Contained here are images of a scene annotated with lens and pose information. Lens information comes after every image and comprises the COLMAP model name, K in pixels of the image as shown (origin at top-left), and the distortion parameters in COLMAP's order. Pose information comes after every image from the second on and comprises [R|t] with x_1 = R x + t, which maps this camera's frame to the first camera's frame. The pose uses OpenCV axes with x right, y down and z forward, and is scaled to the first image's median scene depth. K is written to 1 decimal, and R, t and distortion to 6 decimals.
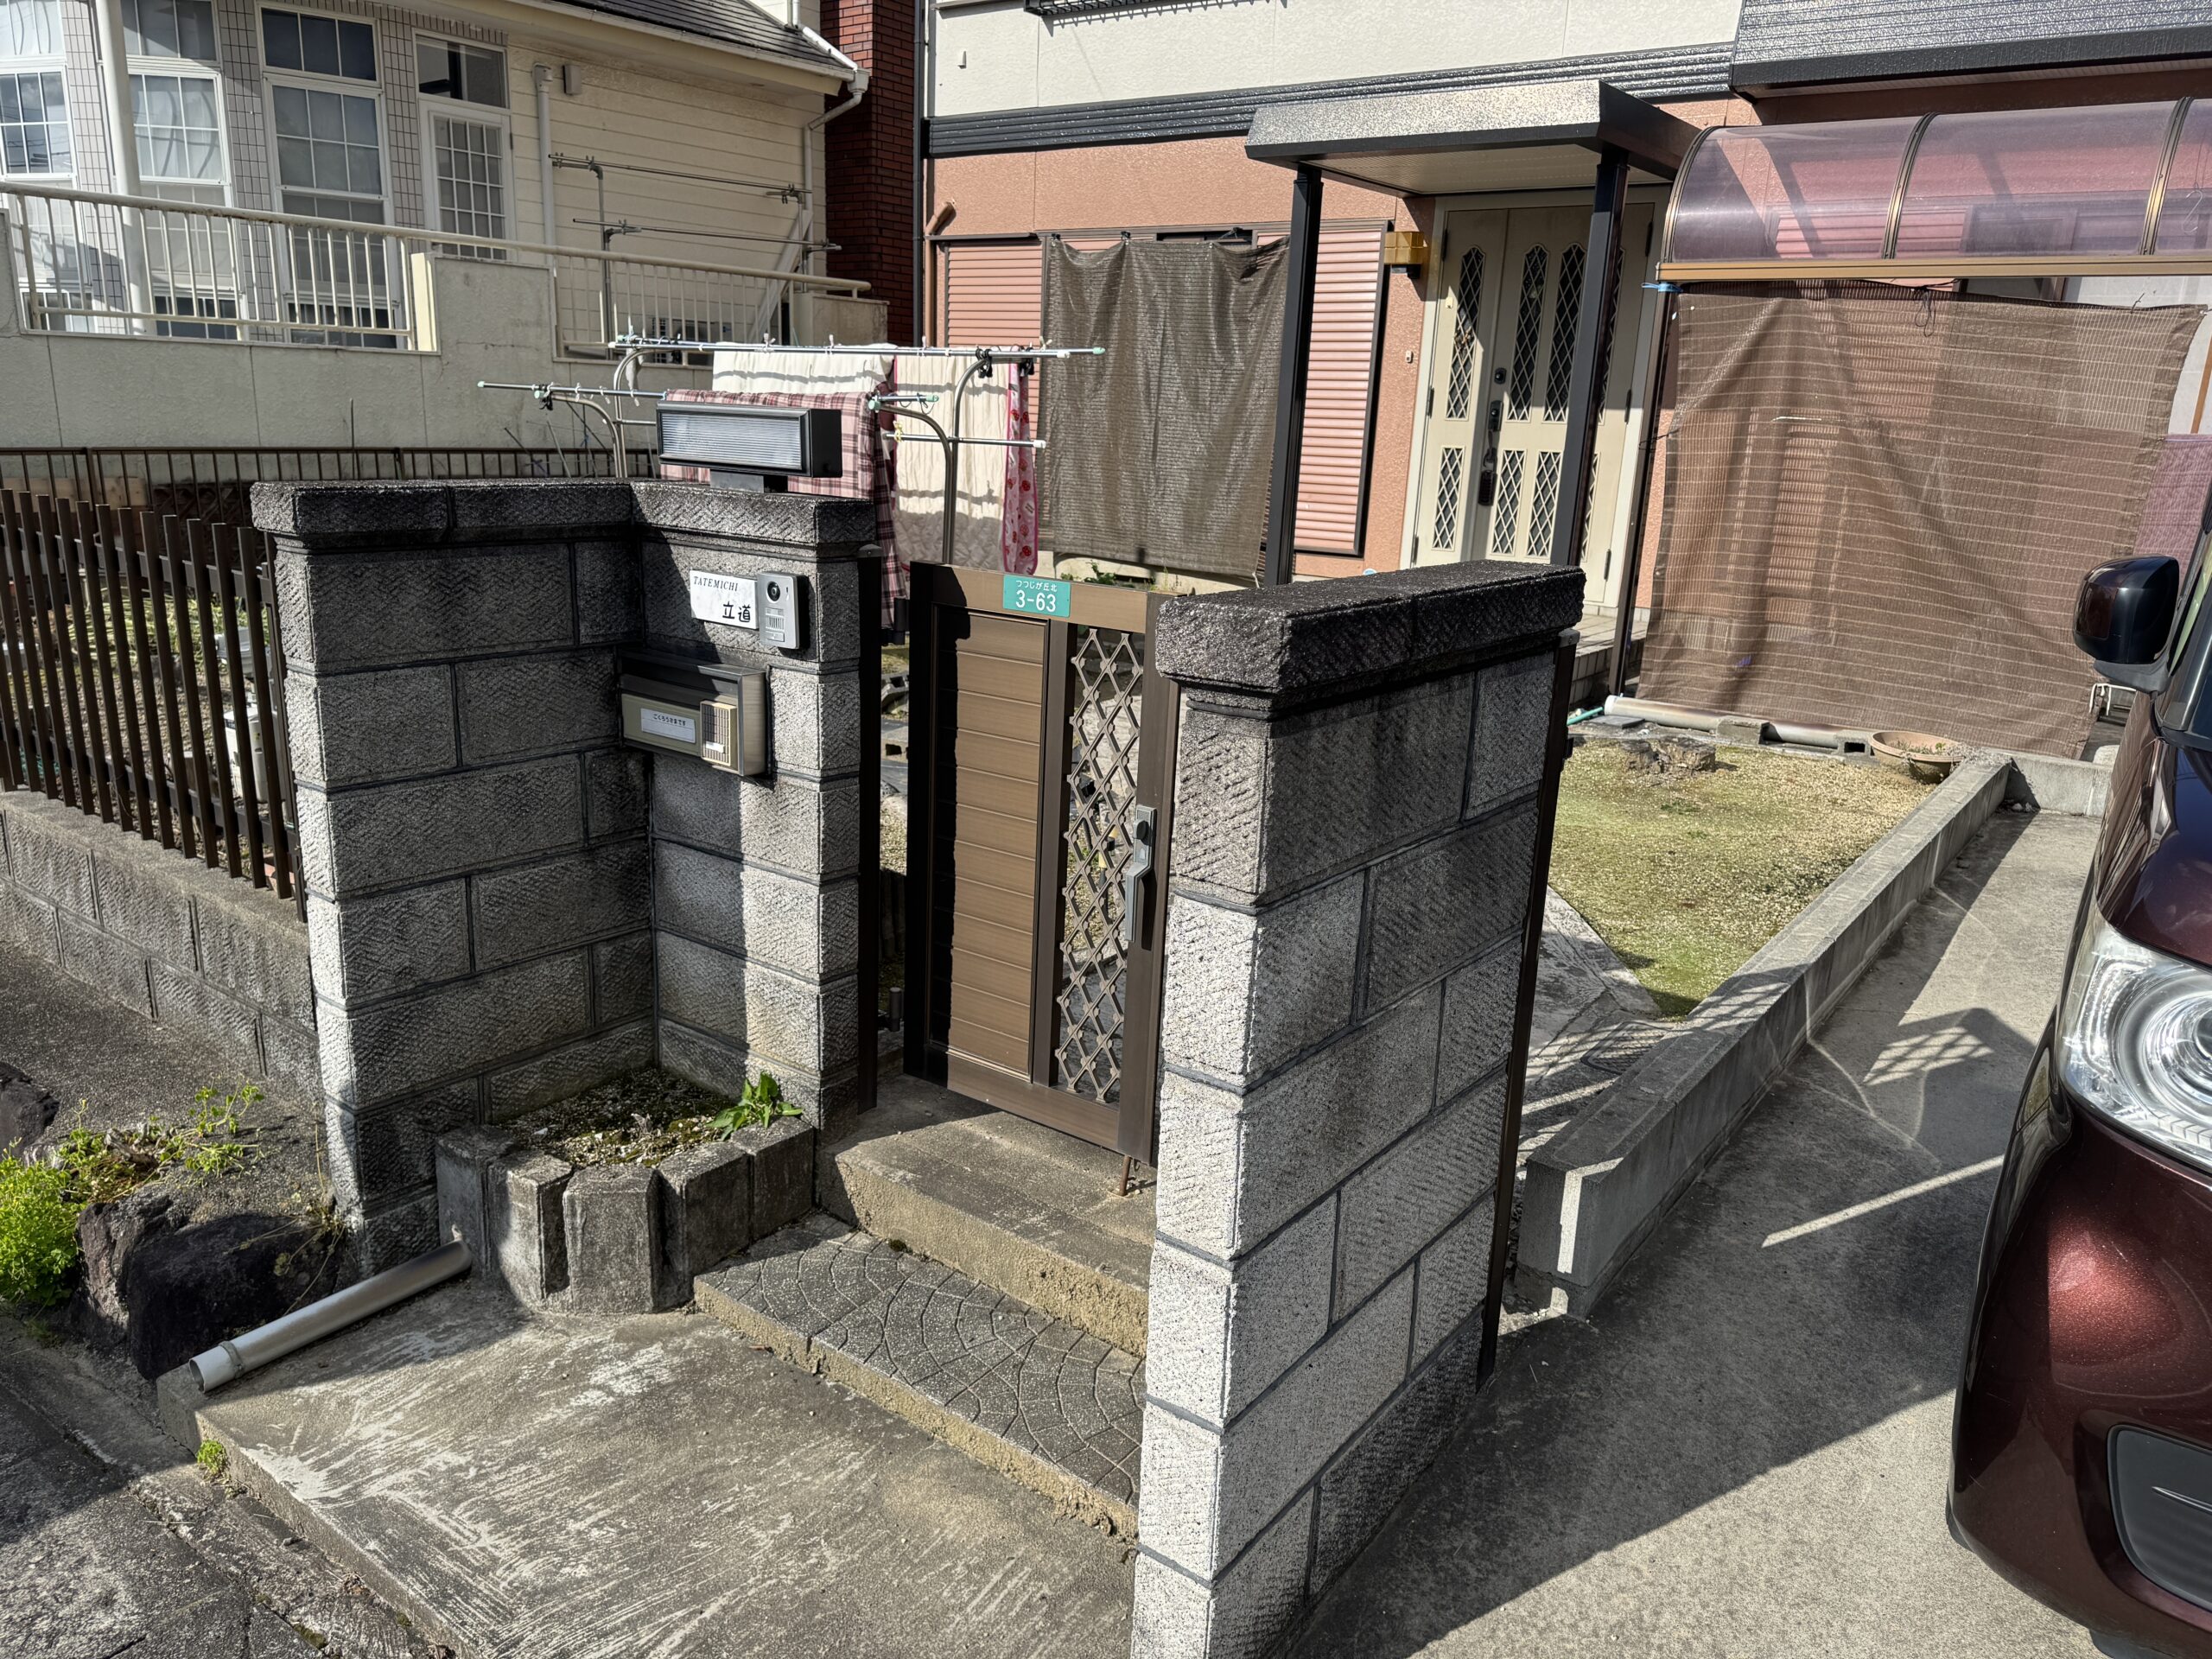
lens RADIAL K [[1495.8, 0, 1106.0], [0, 1495.8, 829.5], [0, 0, 1]] dist [0.140521, -0.212550]
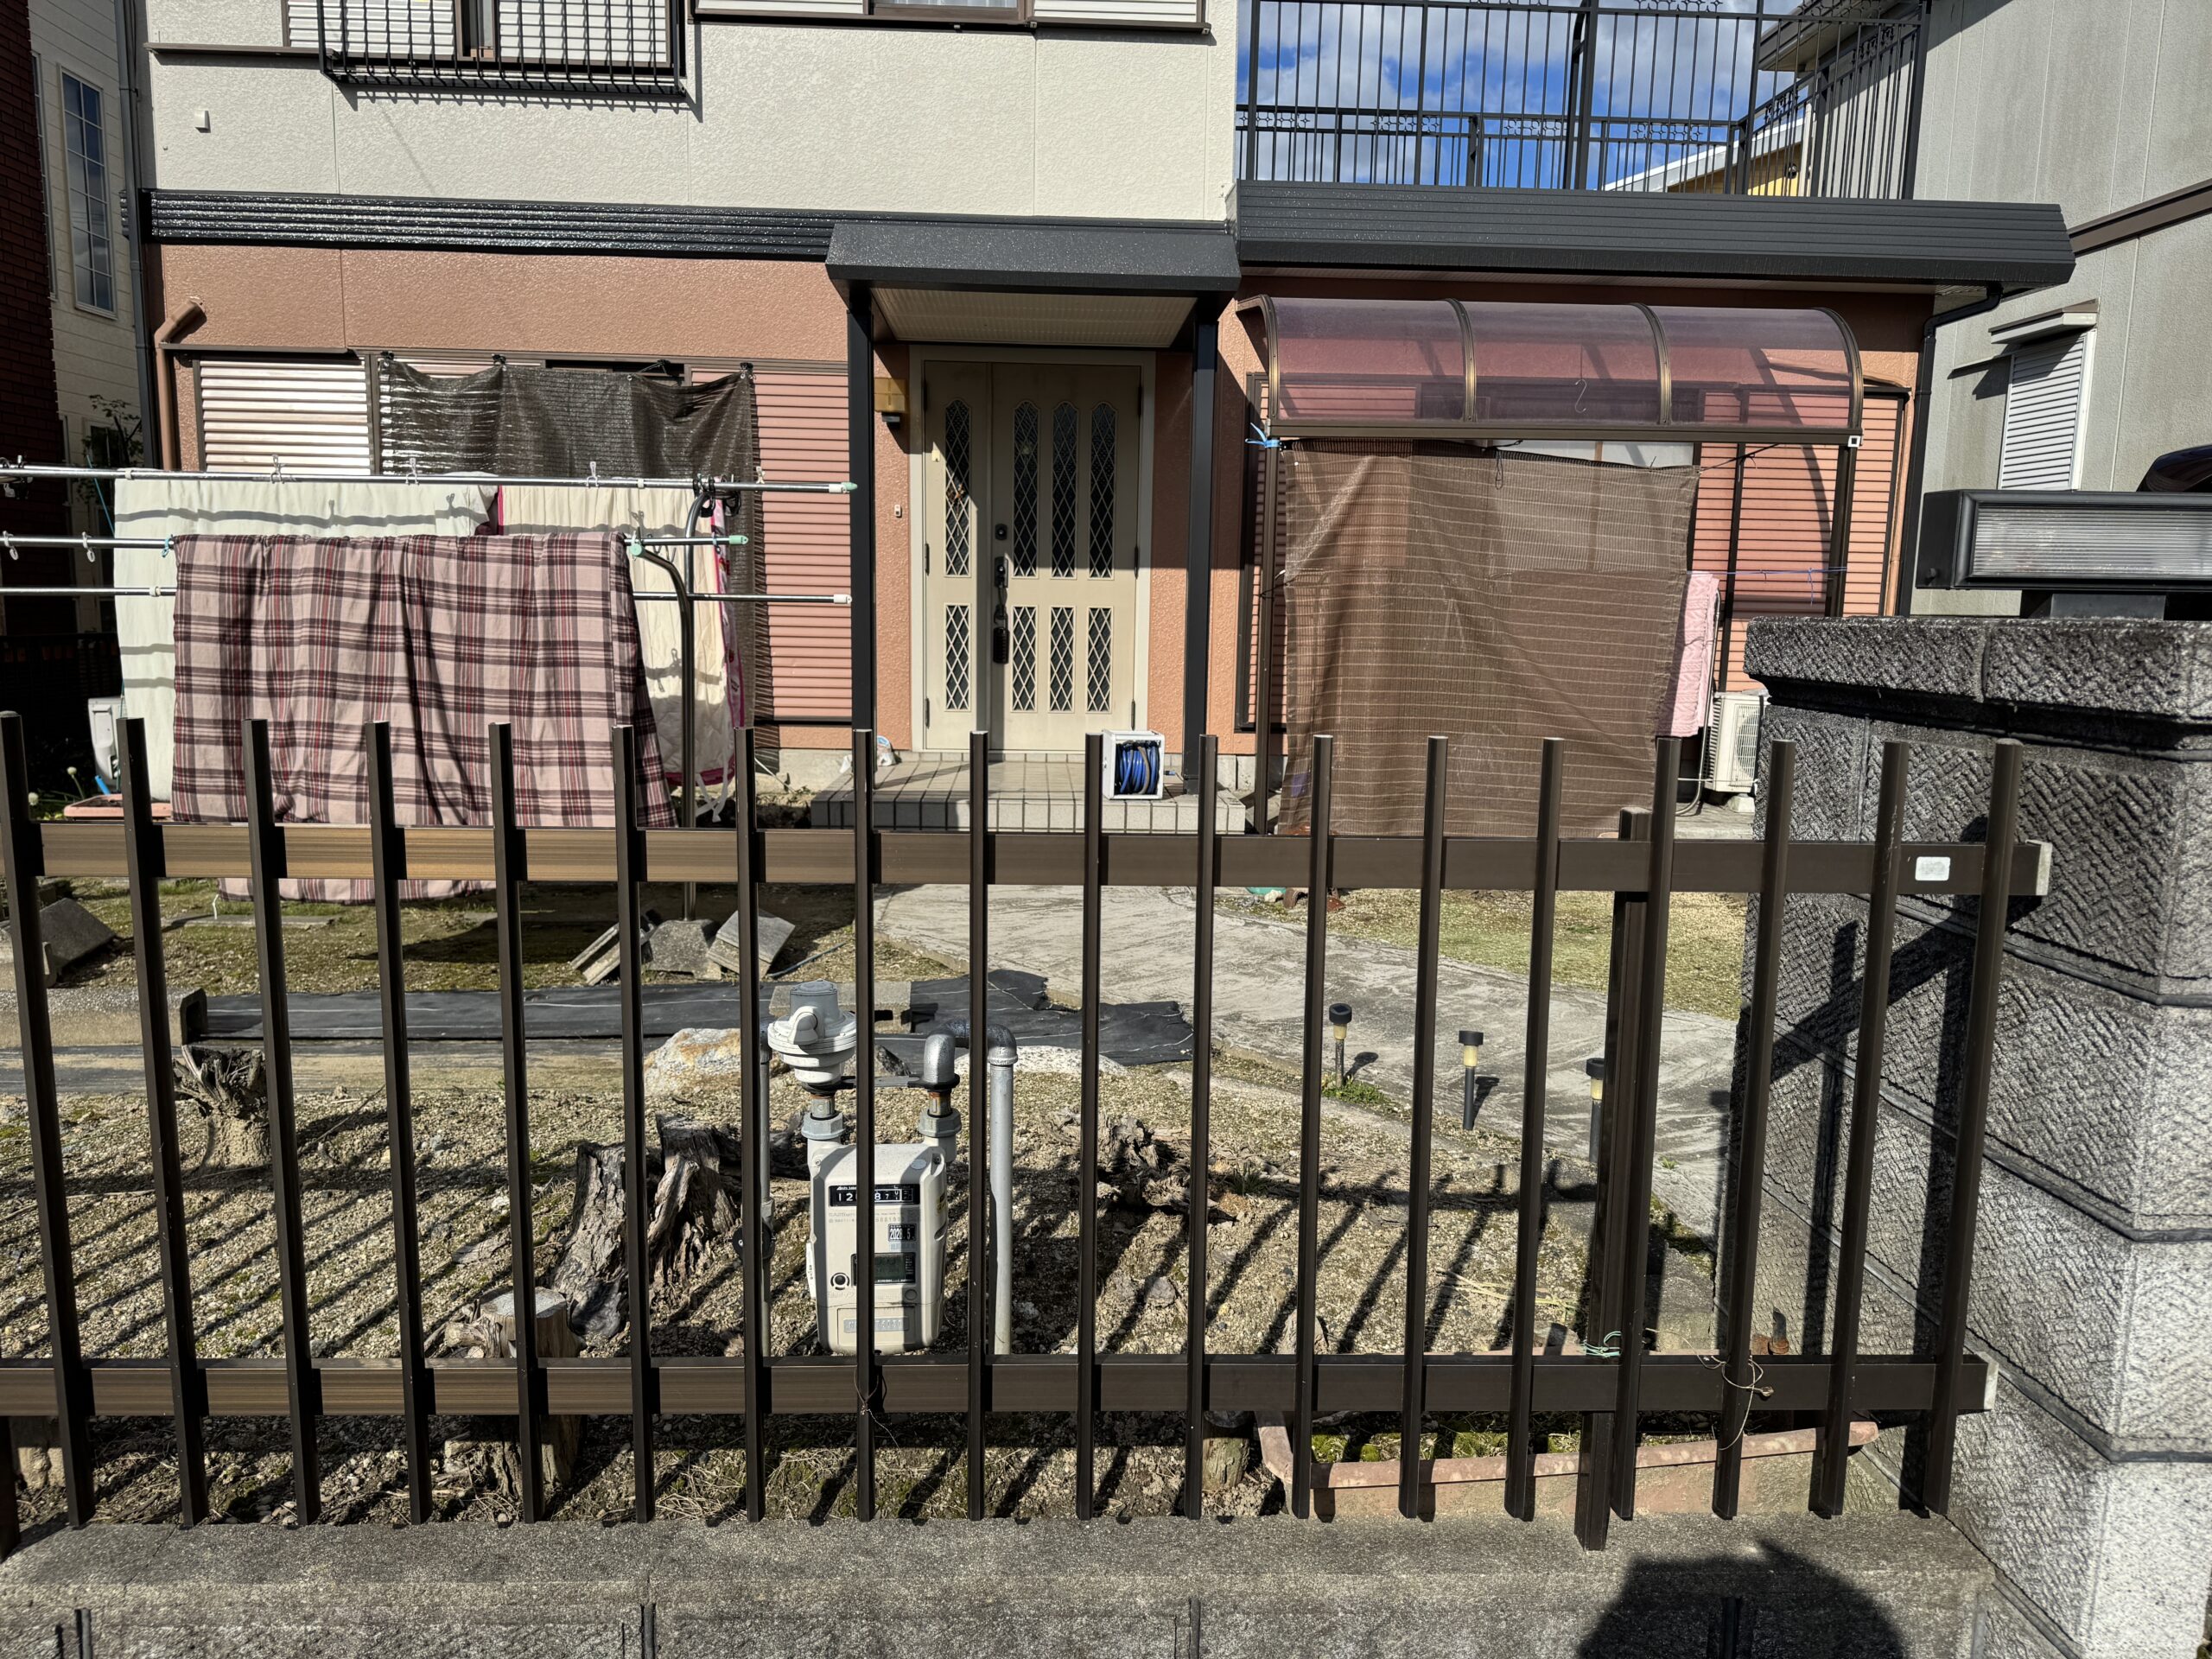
lens RADIAL K [[1495.8, 0, 1106.0], [0, 1495.8, 829.5], [0, 0, 1]] dist [0.140521, -0.212550]
pose [[0.763232, -0.121347, 0.634627, -0.322454], [0.190417, 0.980827, -0.041460, -0.059157], [-0.617429, 0.152487, 0.771706, 0.244834]]
